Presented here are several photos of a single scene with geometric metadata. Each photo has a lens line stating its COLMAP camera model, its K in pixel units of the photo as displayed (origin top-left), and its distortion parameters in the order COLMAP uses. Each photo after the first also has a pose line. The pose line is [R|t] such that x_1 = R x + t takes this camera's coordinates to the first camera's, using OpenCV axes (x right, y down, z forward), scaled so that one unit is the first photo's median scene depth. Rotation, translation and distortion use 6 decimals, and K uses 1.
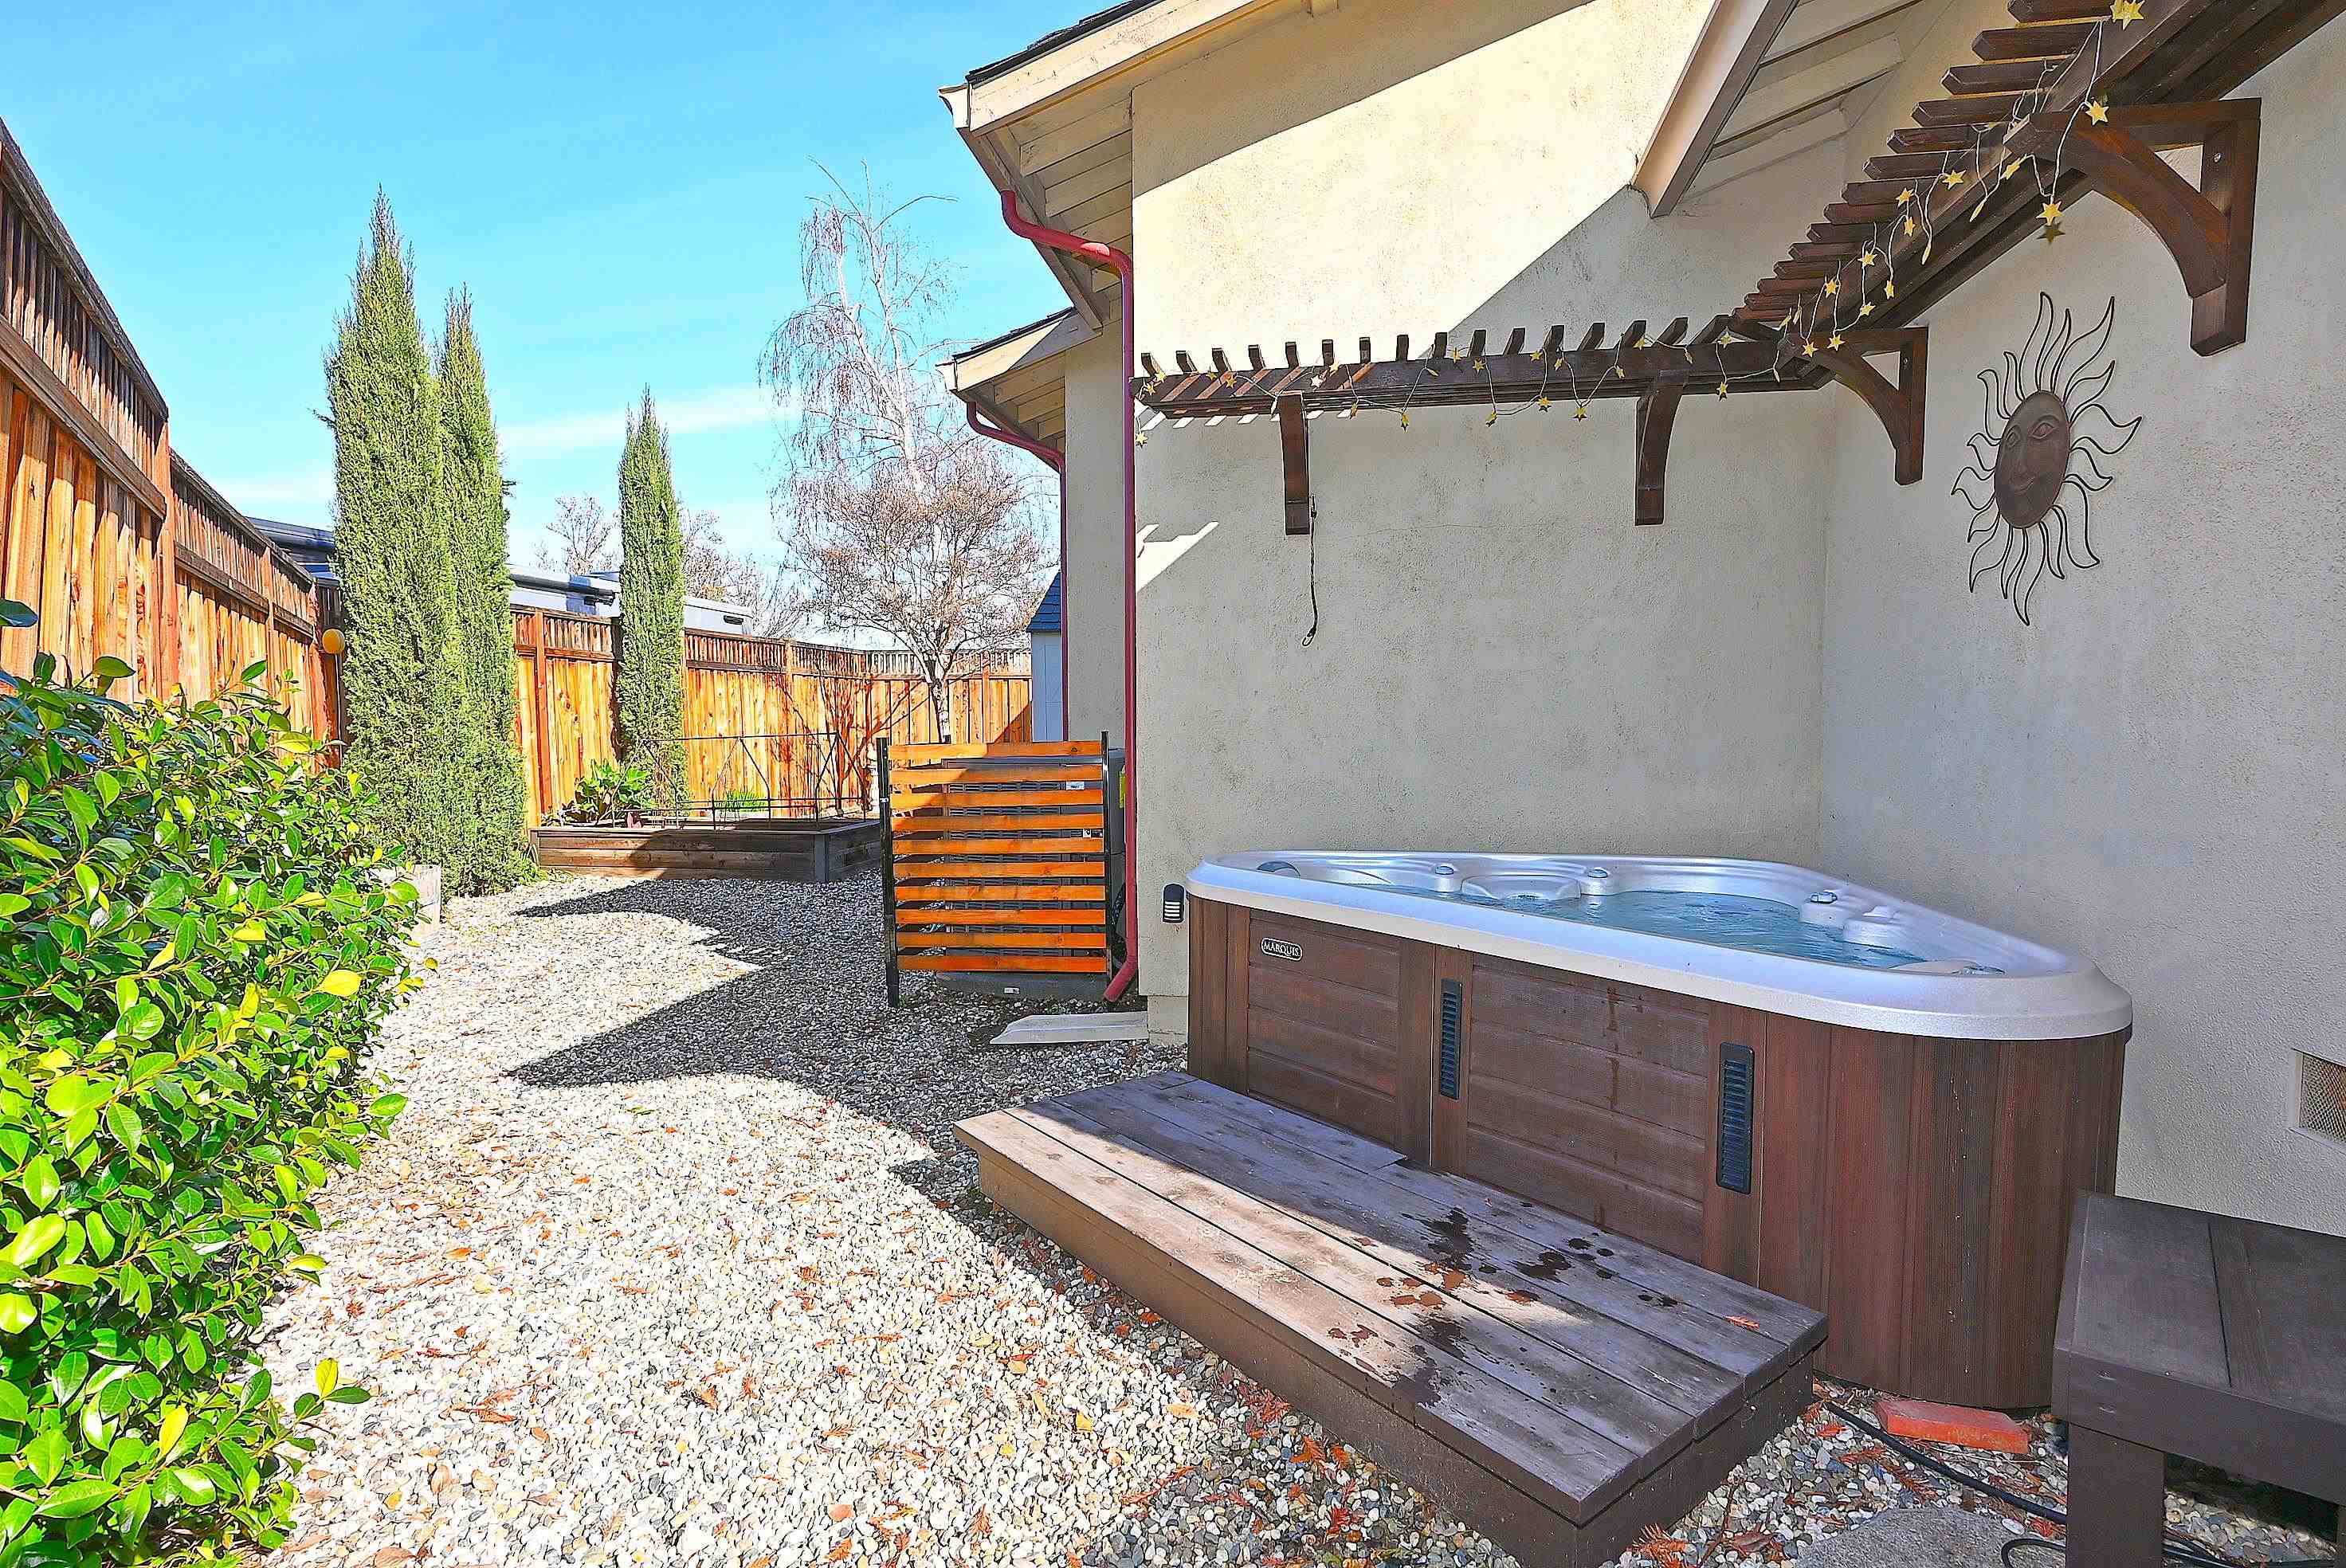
lens RADIAL K [[1170.5, 0, 1173.0], [0, 1170.5, 784.0], [0, 0, 1]] dist [-0.002532, -0.000197]
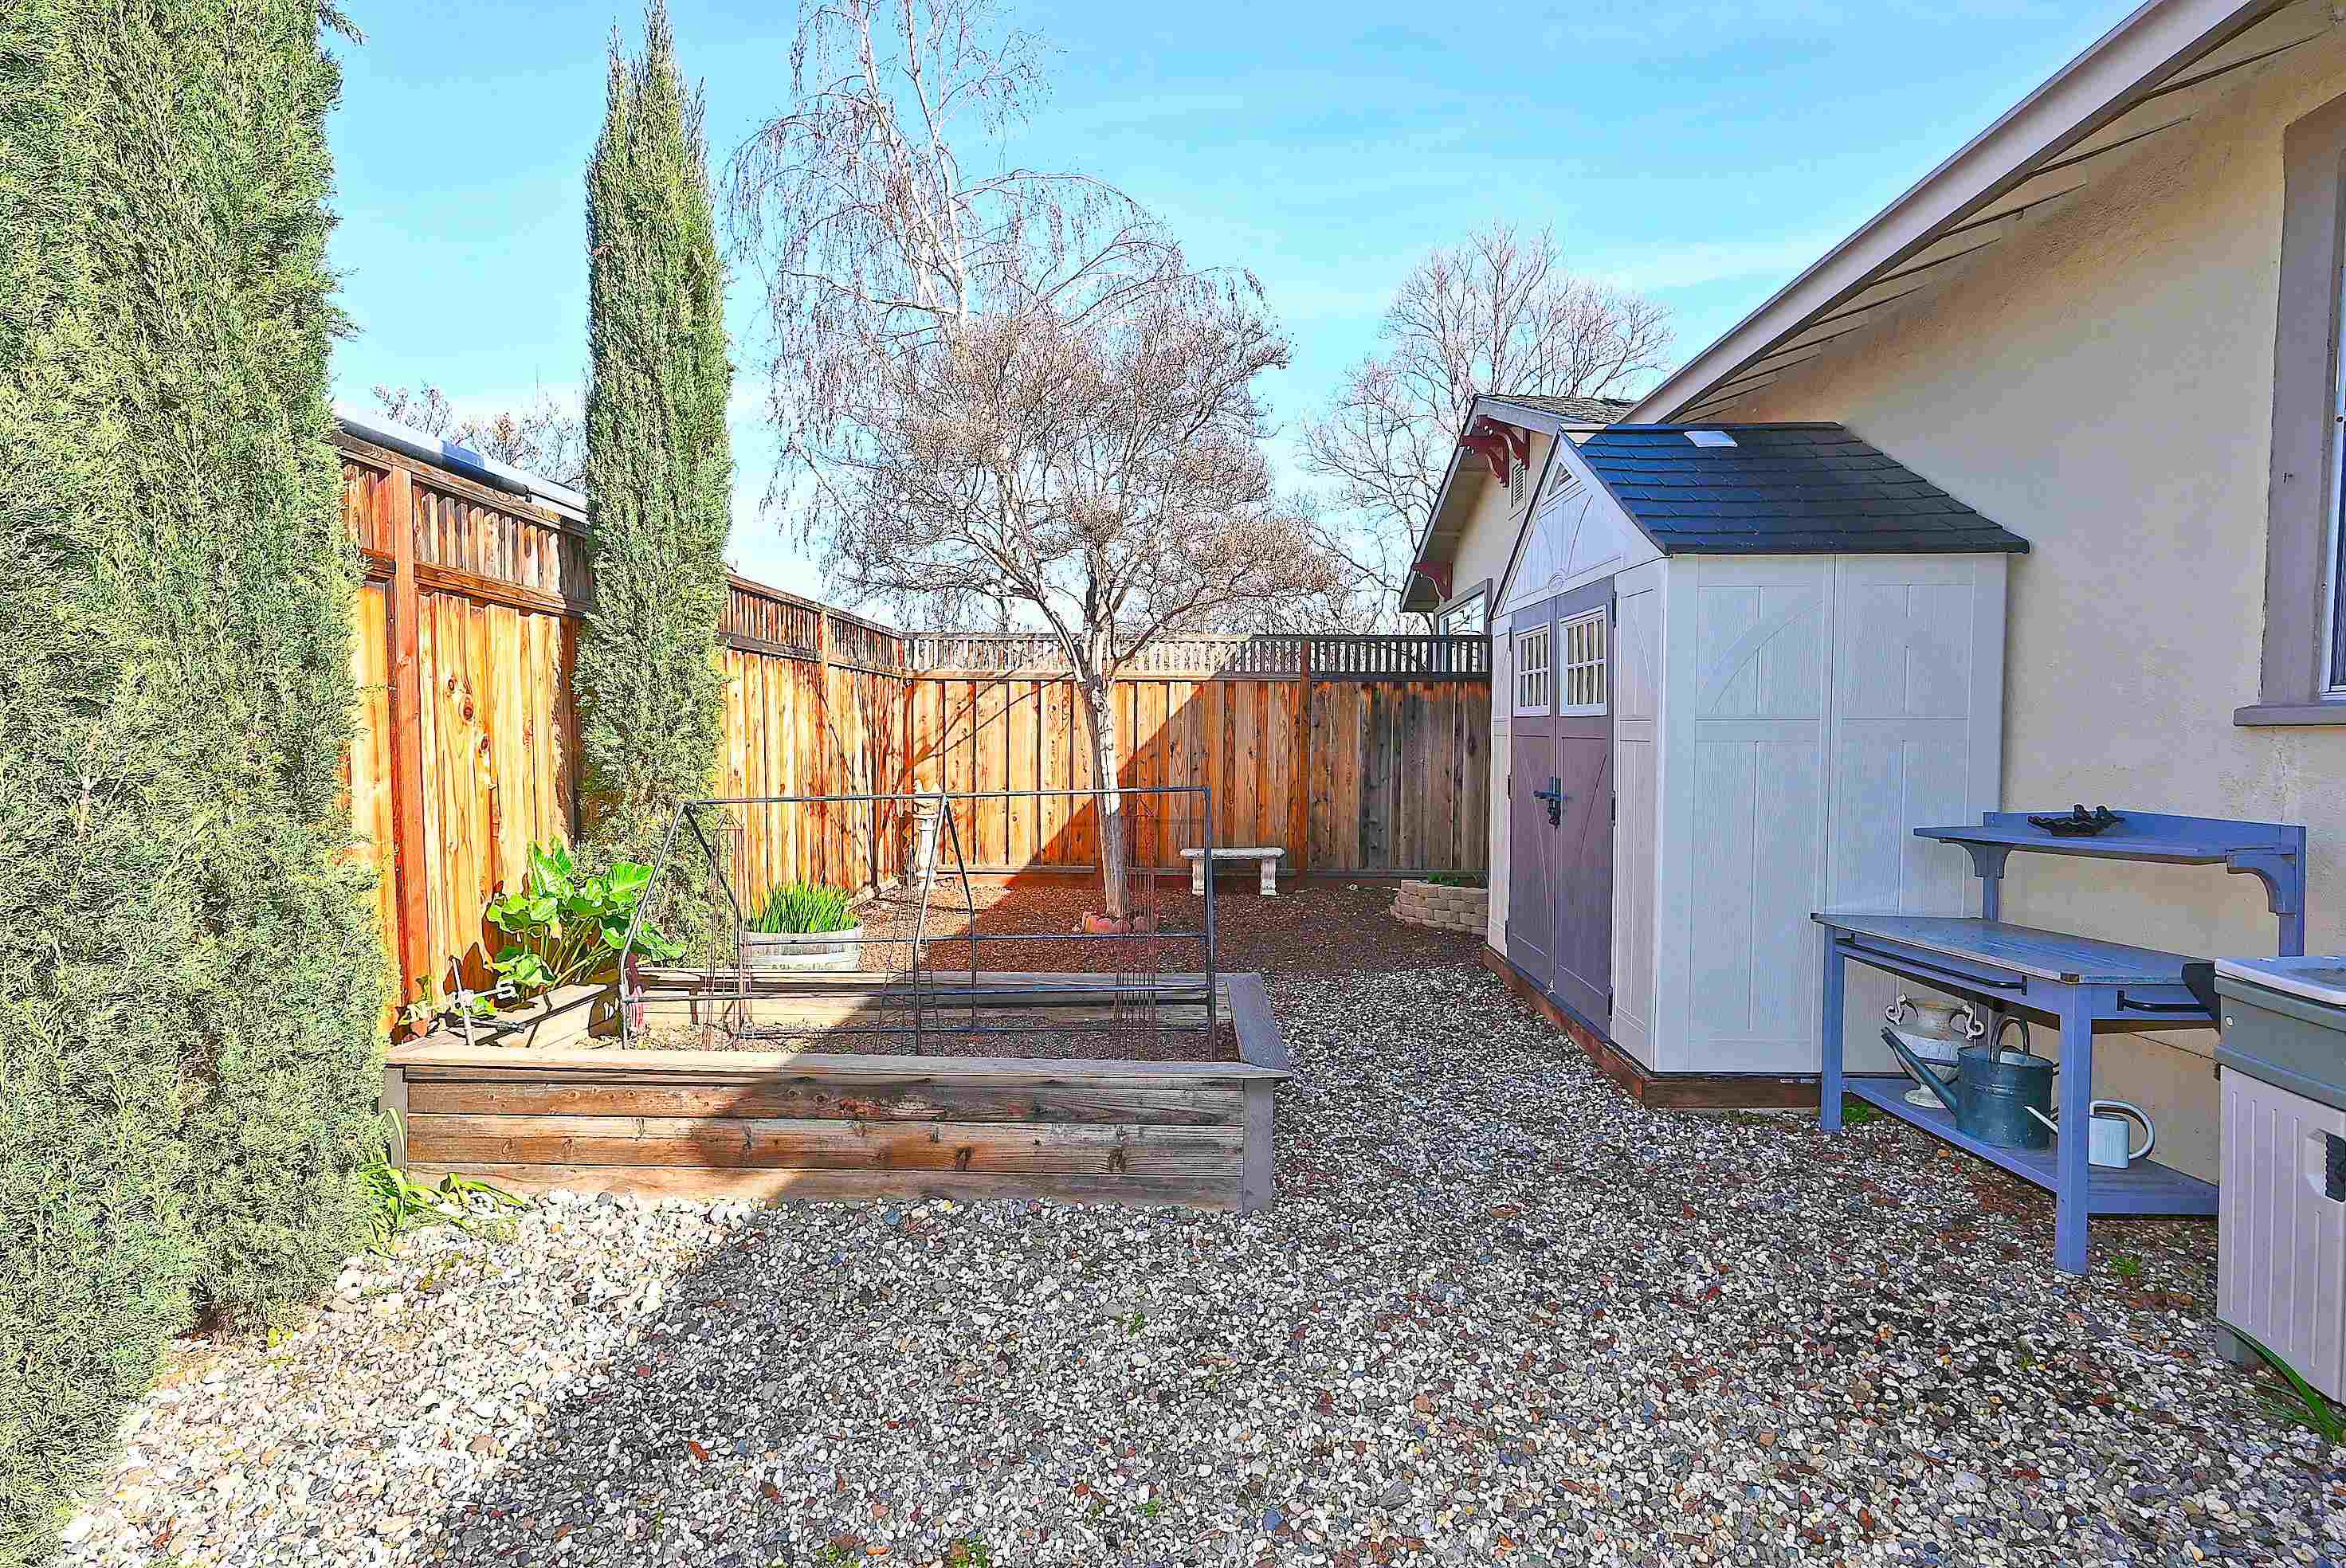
lens RADIAL K [[1184.8, 0, 1173.0], [0, 1184.8, 784.0], [0, 0, 1]] dist [0.011447, 0.000233]
pose [[0.990983, 0.005998, 0.133855, -0.315722], [-0.003920, 0.999868, -0.015785, -0.034693], [-0.133932, 0.015118, 0.990875, 0.533637]]
